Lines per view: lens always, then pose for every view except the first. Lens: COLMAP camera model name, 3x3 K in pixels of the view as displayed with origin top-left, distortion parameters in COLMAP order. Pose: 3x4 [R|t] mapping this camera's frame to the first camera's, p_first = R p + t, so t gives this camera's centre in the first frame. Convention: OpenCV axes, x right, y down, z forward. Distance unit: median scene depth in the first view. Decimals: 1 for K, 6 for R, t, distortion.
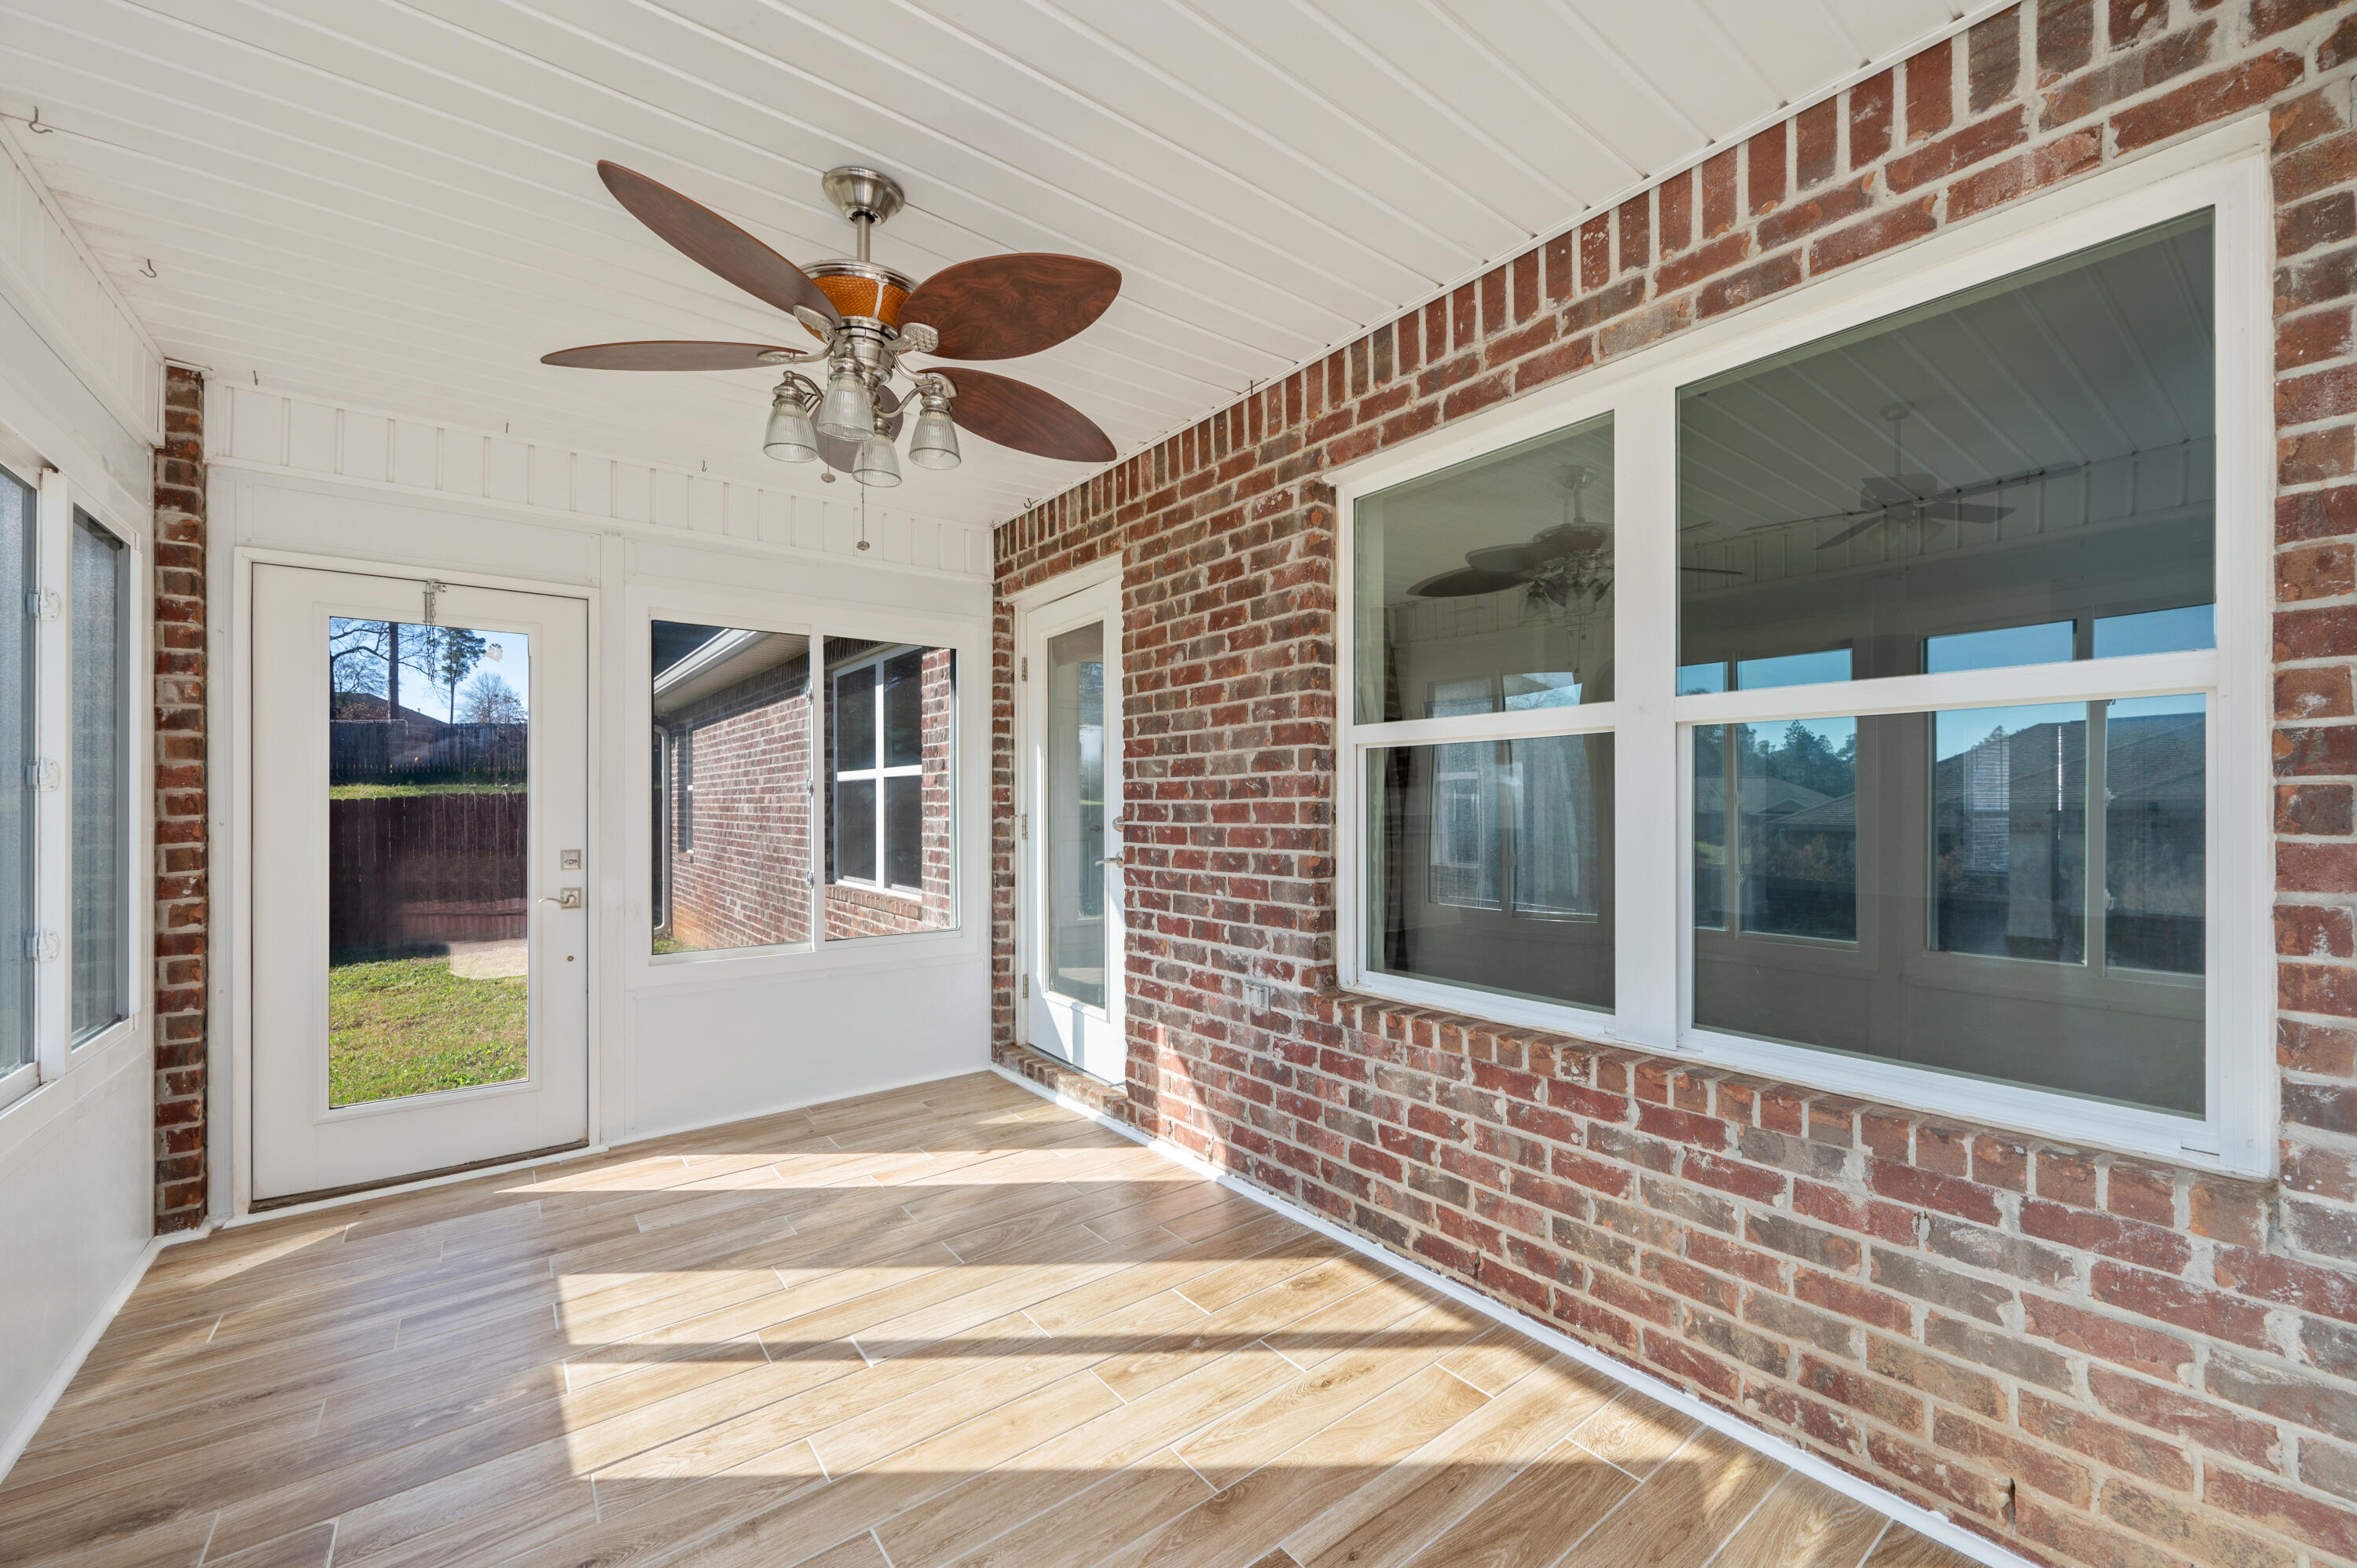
lens RADIAL K [[937.3, 0, 1190.7], [0, 937.3, 782.9], [0, 0, 1]] dist [-0.003225, 0.000156]
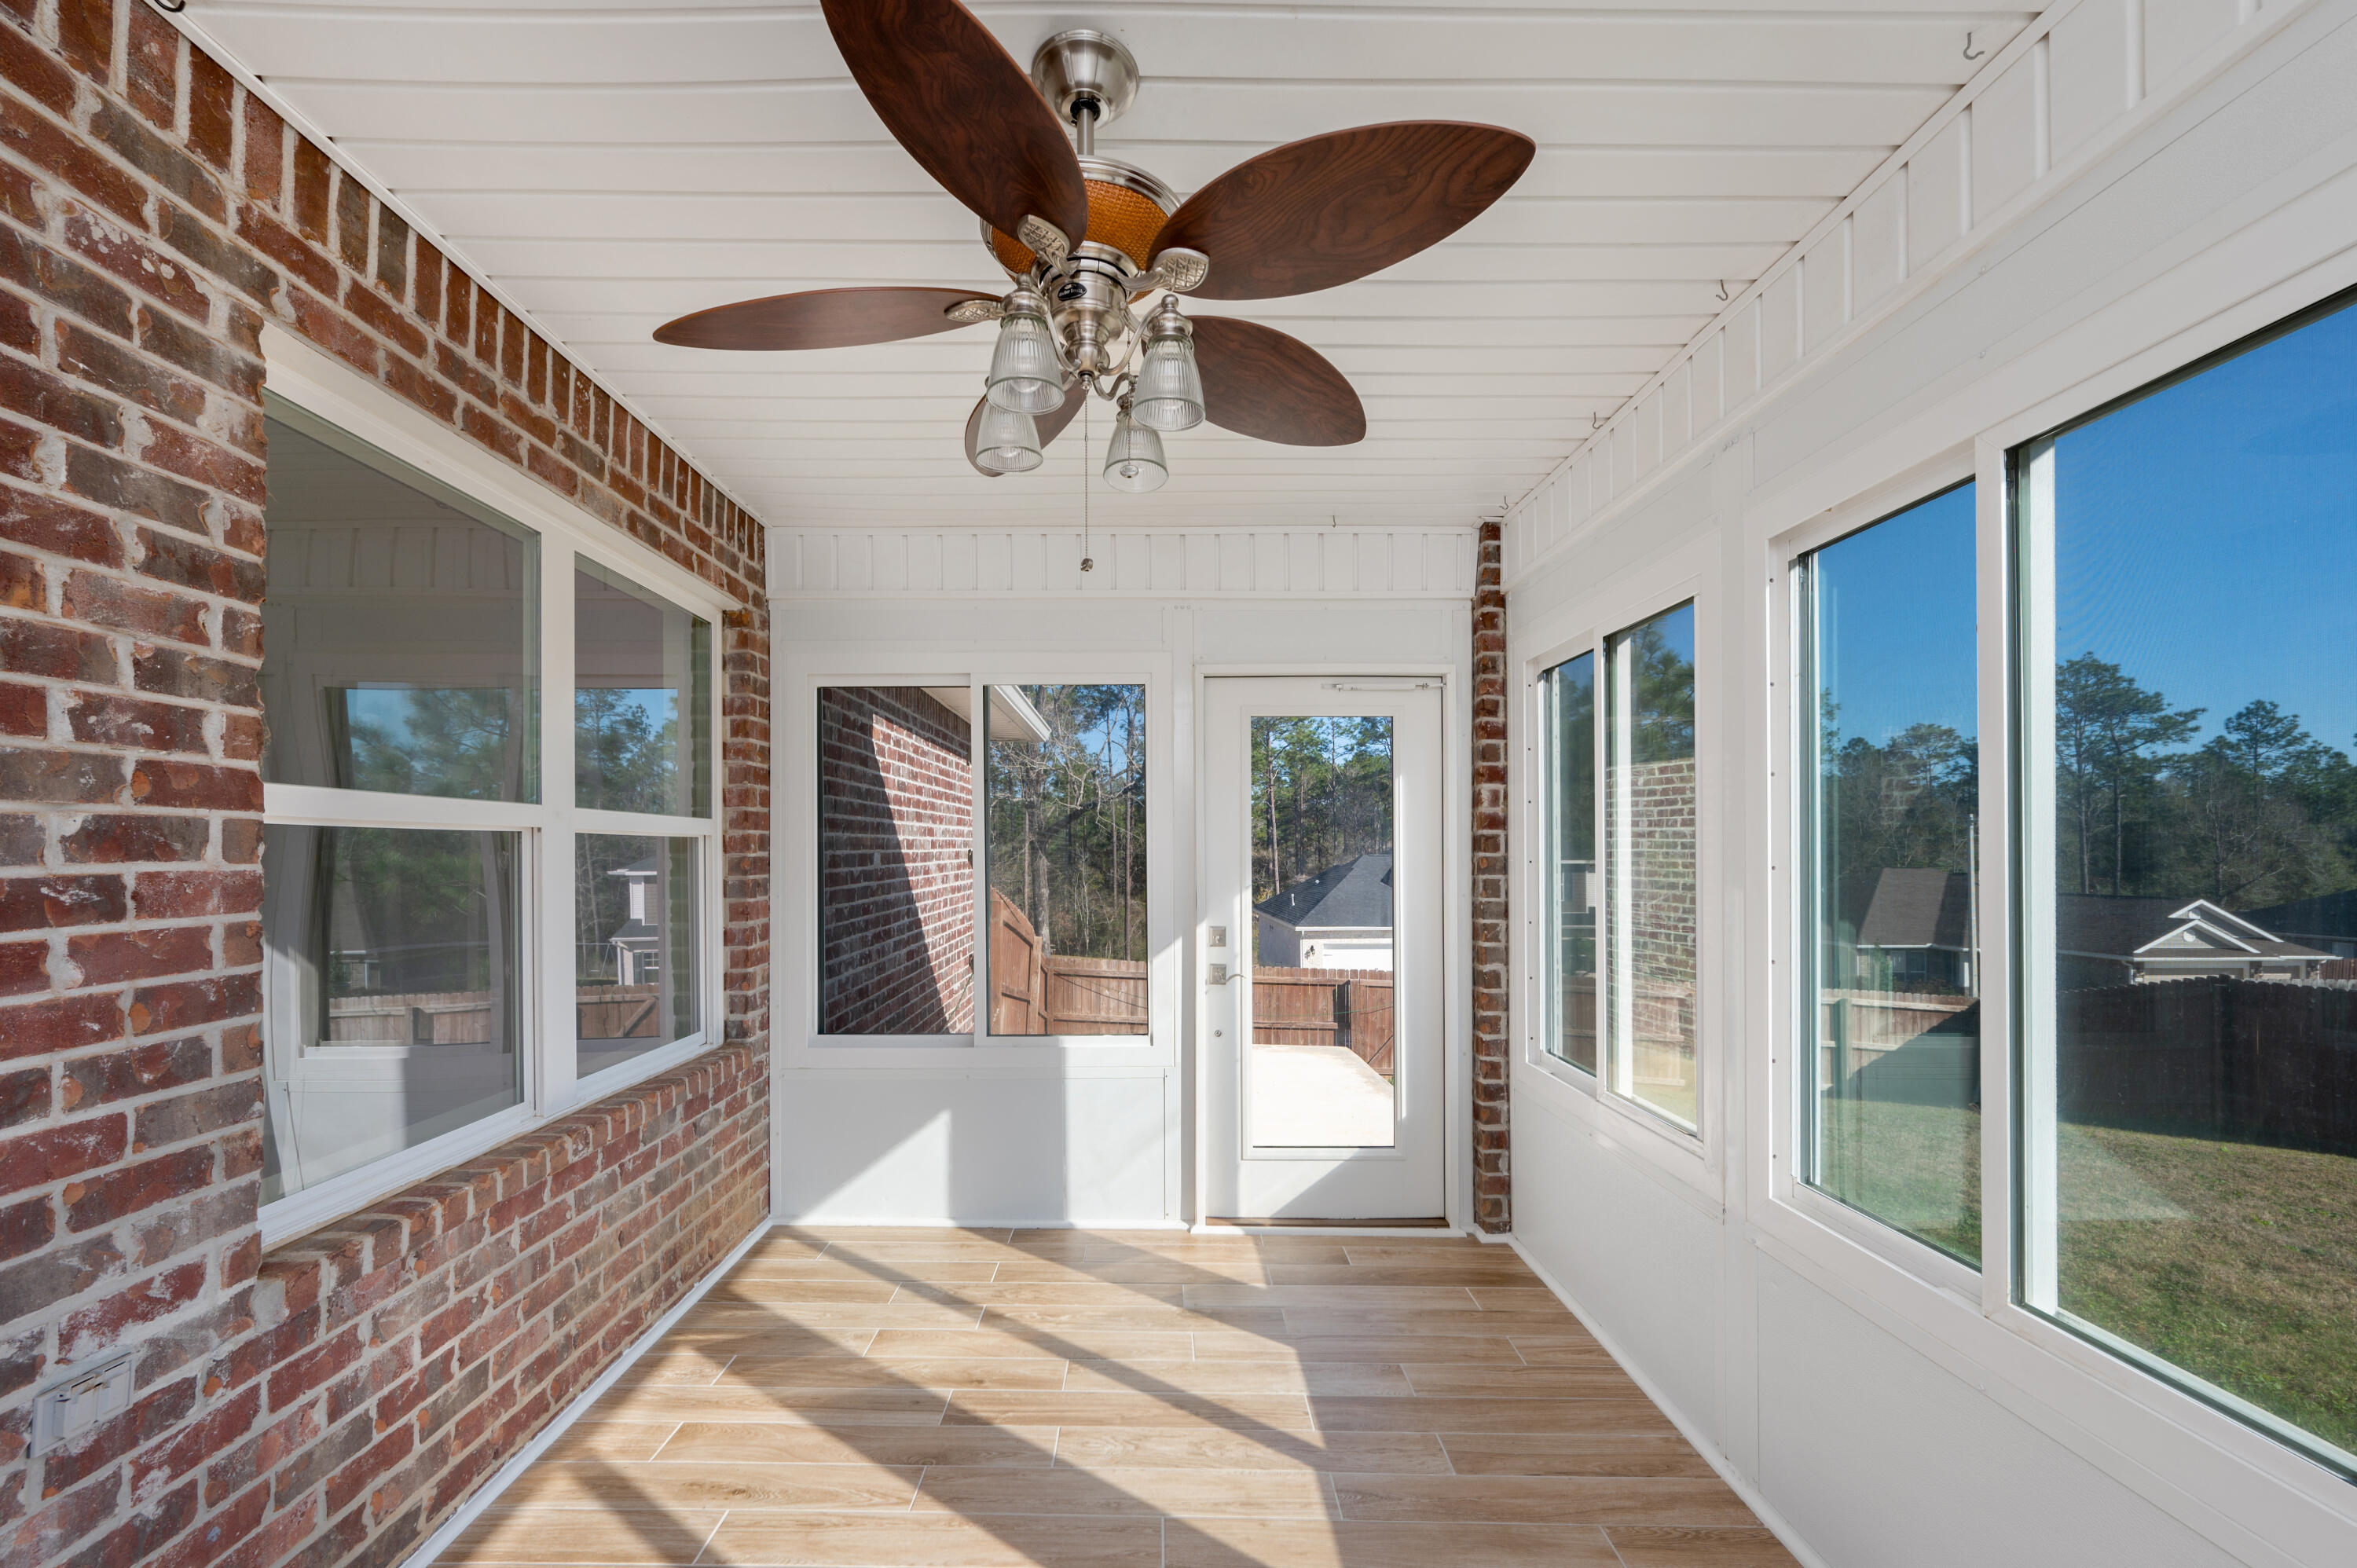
lens RADIAL K [[937.3, 0, 1154.6], [0, 937.3, 861.9], [0, 0, 1]] dist [-0.003225, 0.000156]
pose [[-0.789862, 0.009184, 0.613215, -0.629949], [0.002950, 0.999933, -0.011176, -0.006653], [-0.613277, -0.007019, -0.789837, 1.171671]]
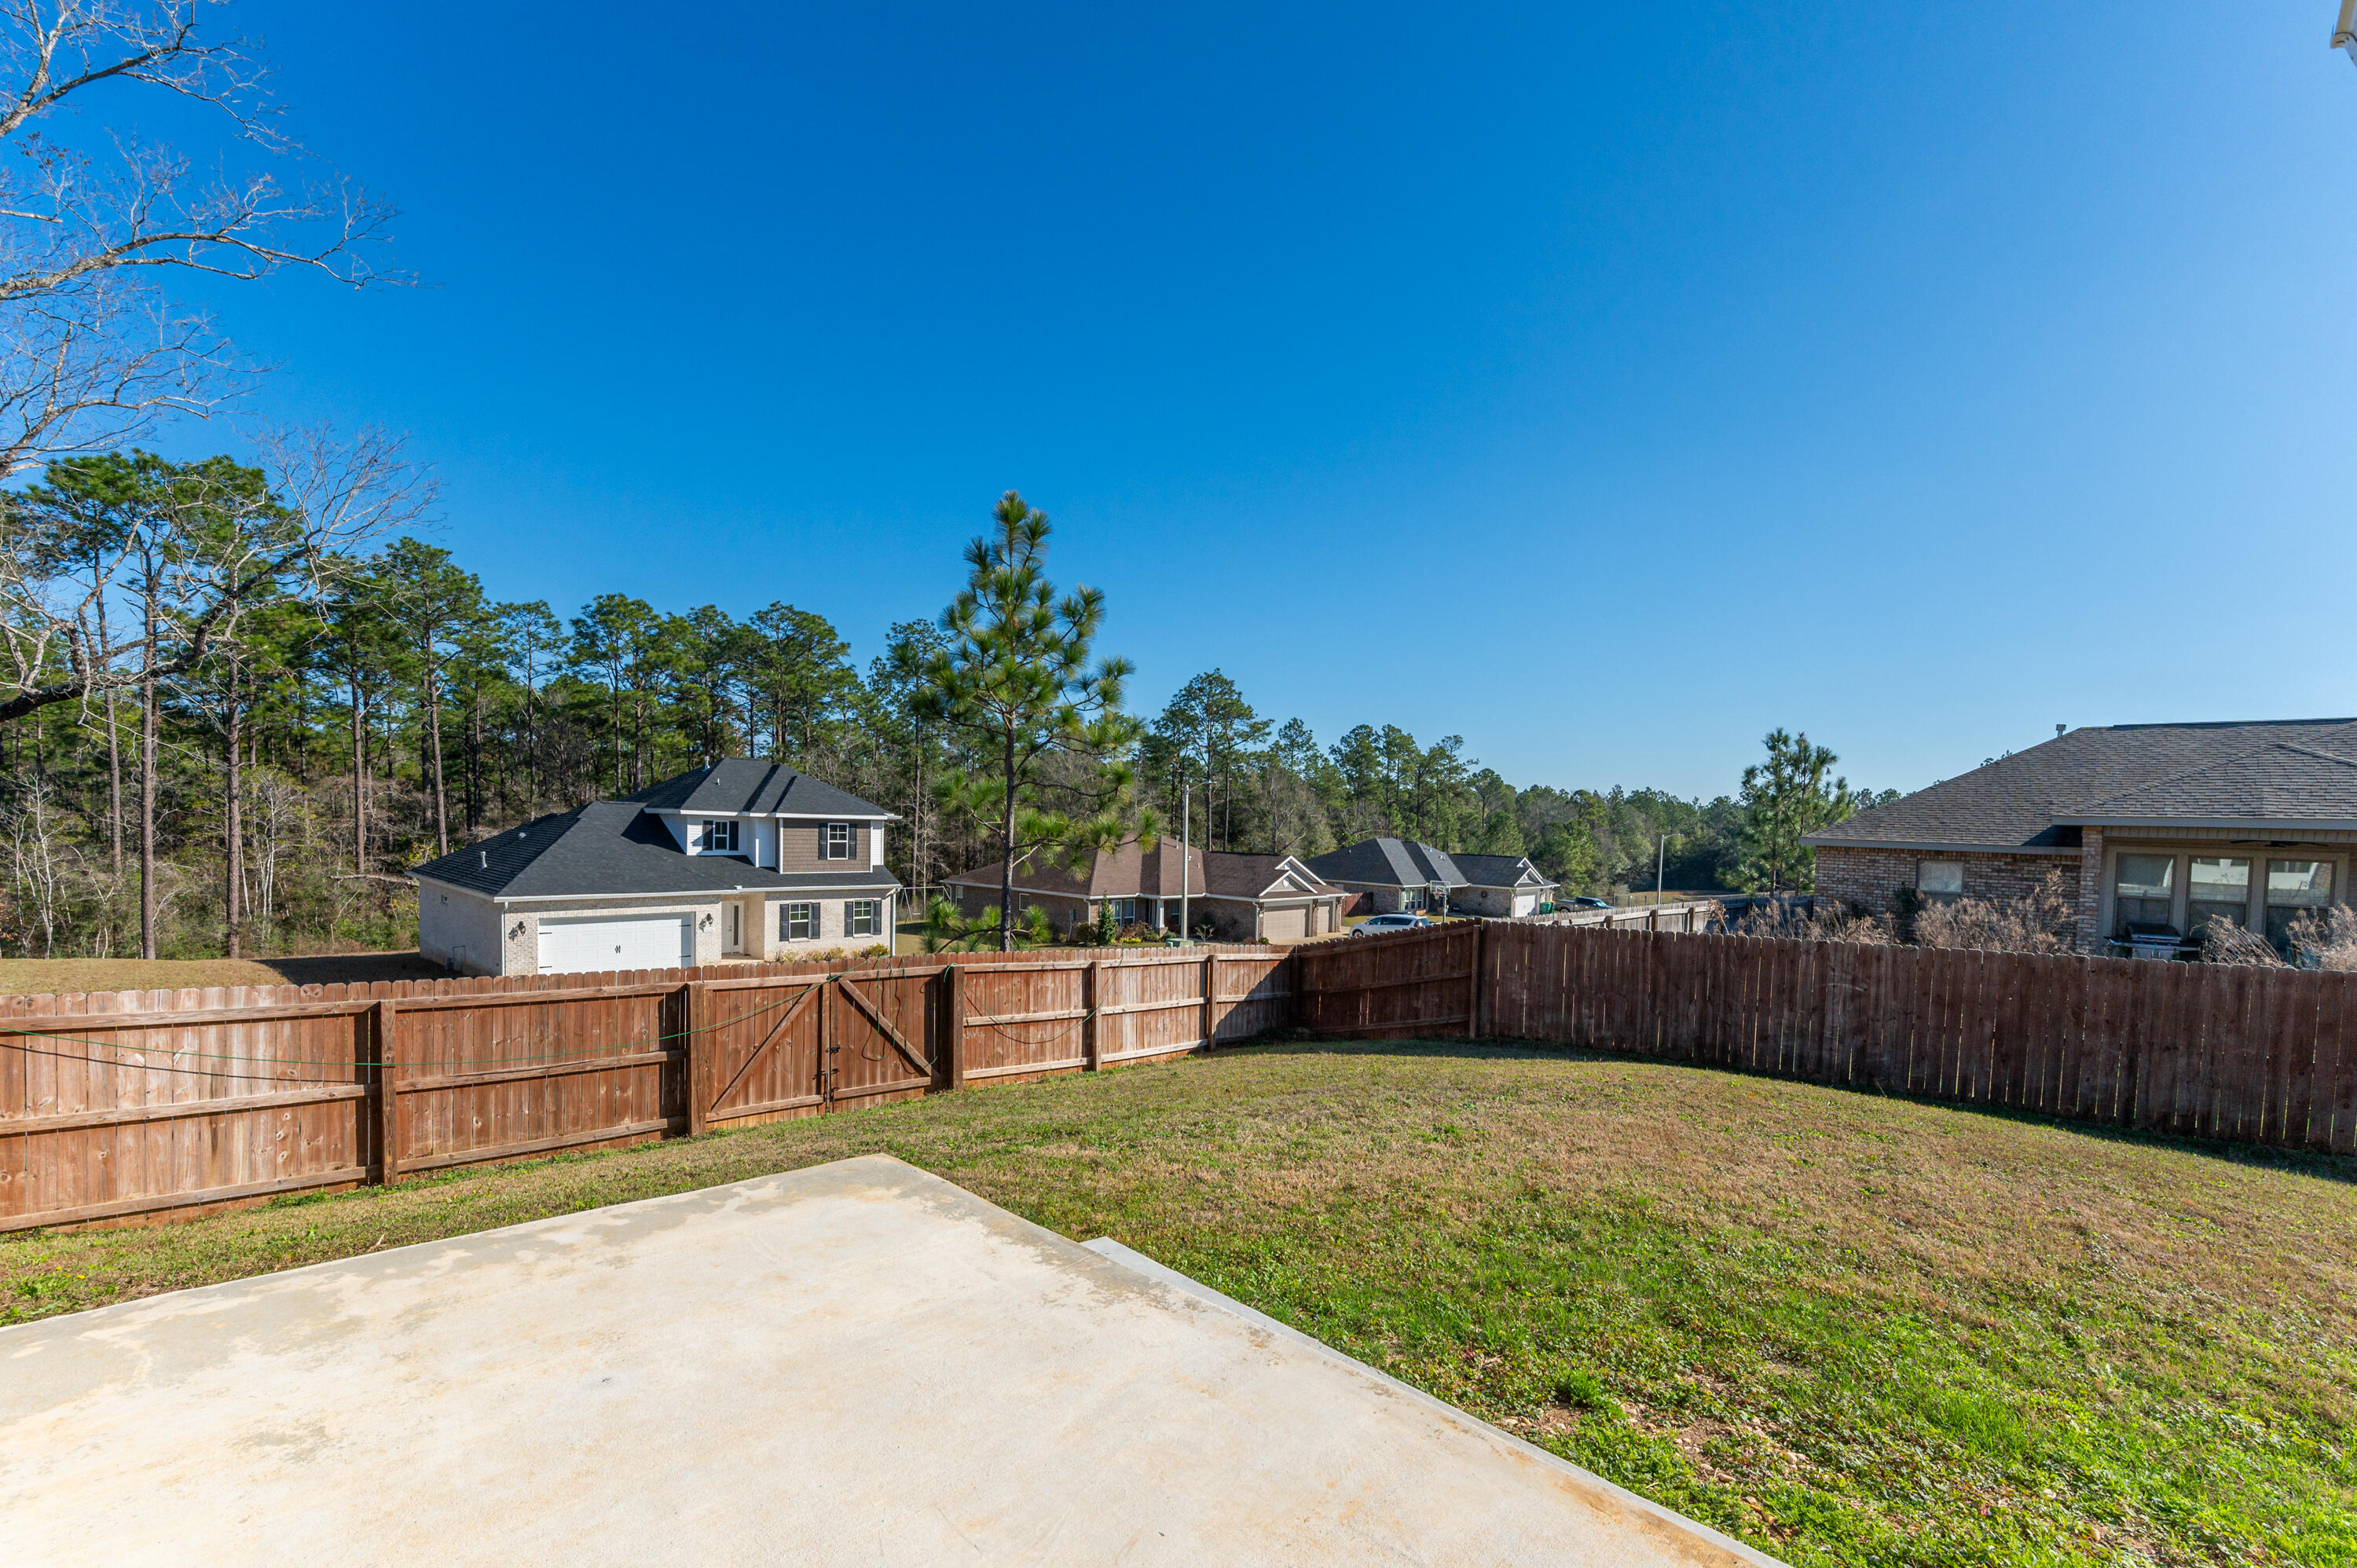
lens RADIAL K [[987.5, 0, 1214.0], [0, 987.5, 859.8], [0, 0, 1]] dist [-0.003953, -0.000446]
pose [[-0.990154, -0.010870, -0.139558, -0.496738], [-0.014659, 0.999551, 0.026150, -0.001844], [0.139211, 0.027938, -0.989869, 1.031900]]
